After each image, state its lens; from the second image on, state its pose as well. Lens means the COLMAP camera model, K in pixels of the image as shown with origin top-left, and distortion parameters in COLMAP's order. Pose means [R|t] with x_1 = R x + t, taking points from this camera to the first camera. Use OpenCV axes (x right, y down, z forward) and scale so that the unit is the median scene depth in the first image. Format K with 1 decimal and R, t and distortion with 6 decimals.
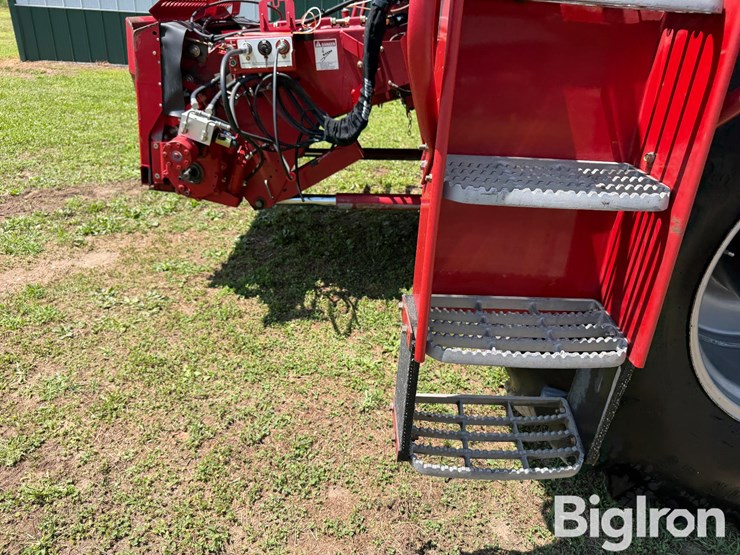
lens RADIAL K [[528.4, 0, 370.0], [0, 528.4, 277.5], [0, 0, 1]] dist [0.078548, -0.117882]
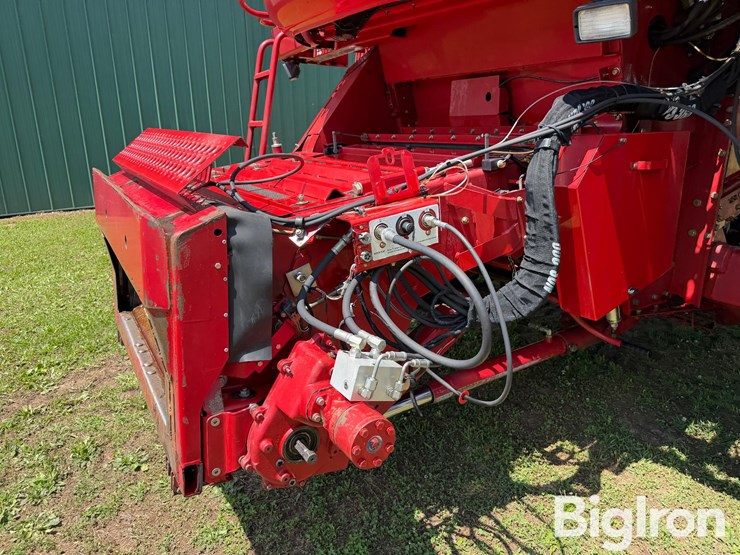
lens RADIAL K [[533.9, 0, 371.9], [0, 533.9, 285.3], [0, 0, 1]] dist [0.077431, -0.115090]
pose [[0.831996, -0.230005, 0.504858, -0.549759], [0.299740, 0.952120, -0.060196, -0.317431], [-0.466840, 0.201409, 0.861101, 0.450015]]
